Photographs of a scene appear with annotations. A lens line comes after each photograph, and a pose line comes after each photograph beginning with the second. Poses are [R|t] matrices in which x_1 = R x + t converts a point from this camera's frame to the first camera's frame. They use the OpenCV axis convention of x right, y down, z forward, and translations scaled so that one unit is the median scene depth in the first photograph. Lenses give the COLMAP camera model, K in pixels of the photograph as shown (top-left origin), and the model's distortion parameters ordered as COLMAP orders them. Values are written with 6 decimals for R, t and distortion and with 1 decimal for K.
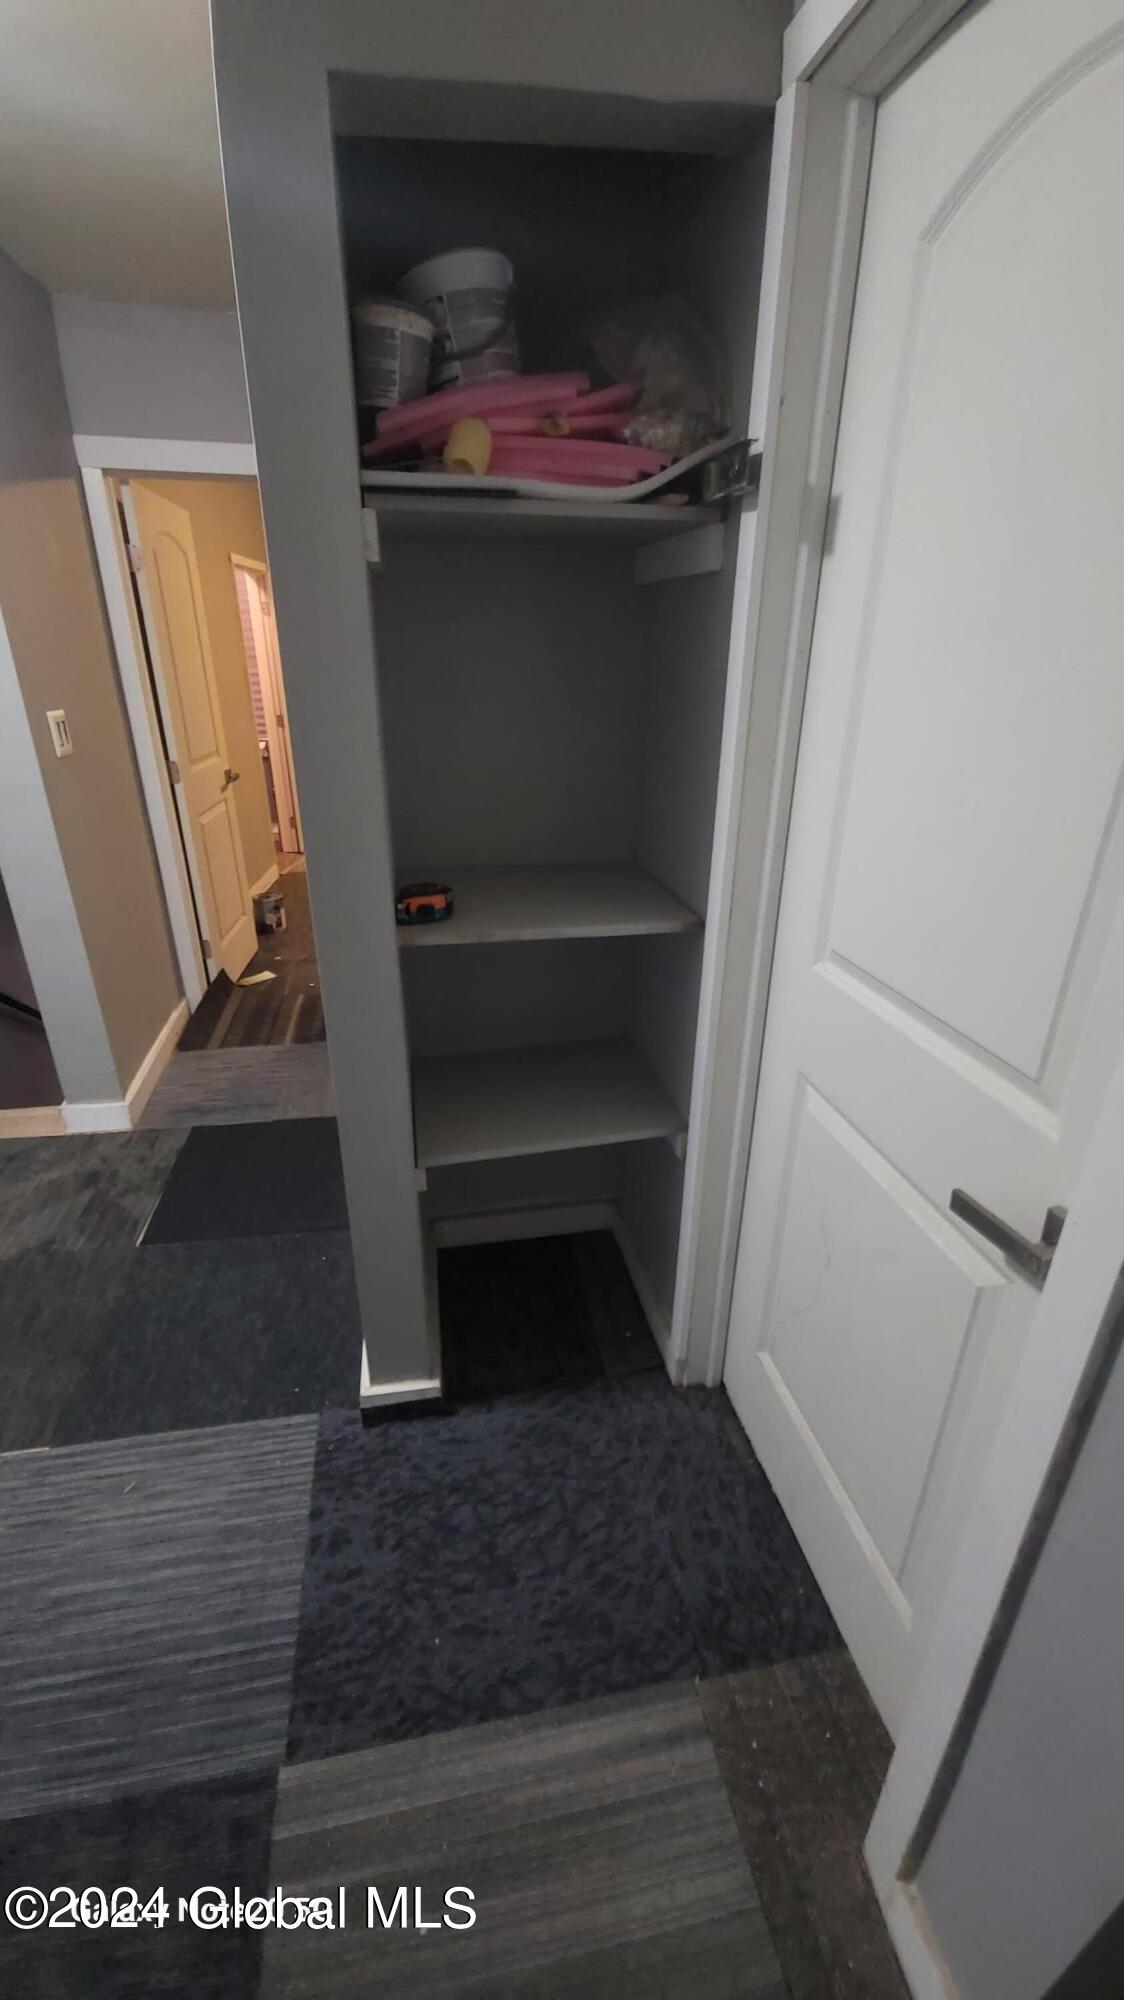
lens RADIAL K [[817.2, 0, 550.9], [0, 817.2, 1014.4], [0, 0, 1]] dist [0.003982, -0.005908]
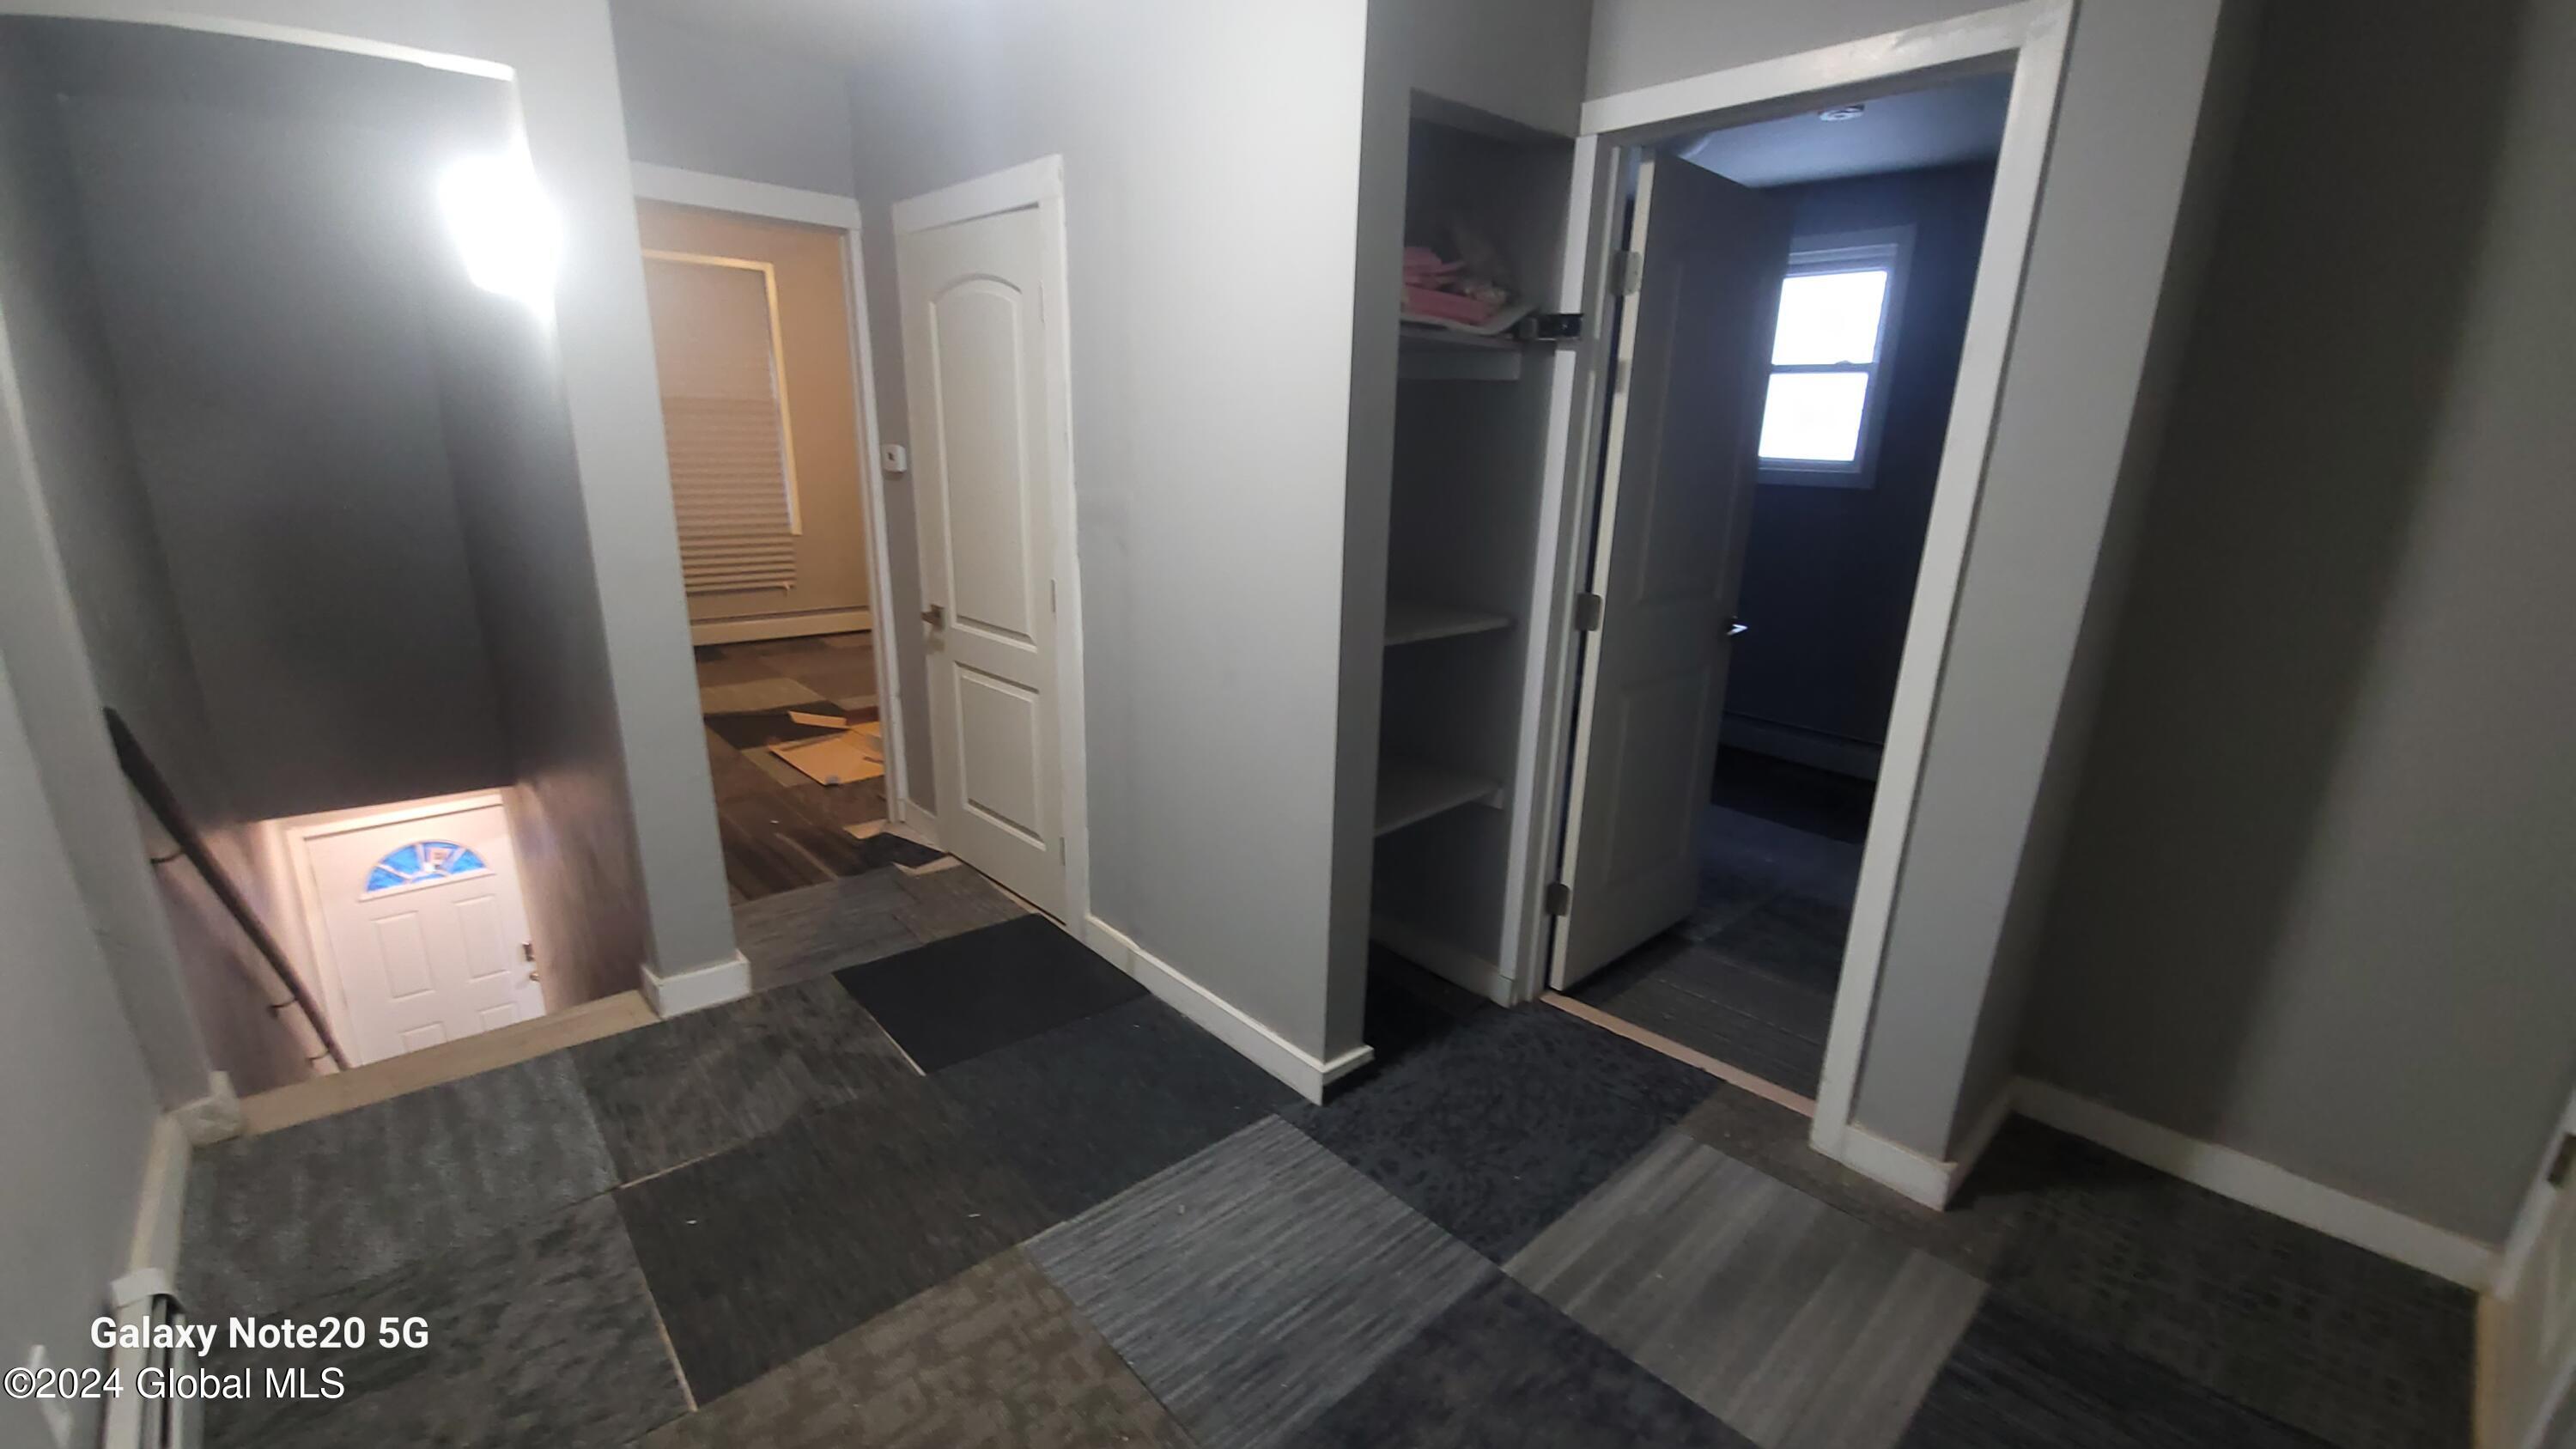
lens RADIAL K [[1052.7, 0, 1313.7], [0, 1052.7, 730.2], [0, 0, 1]] dist [0.003982, -0.005908]
pose [[0.841336, -0.126129, 0.525591, -1.096427], [0.191267, 0.978949, -0.071245, 0.136055], [-0.505540, 0.160469, 0.847749, -0.311611]]
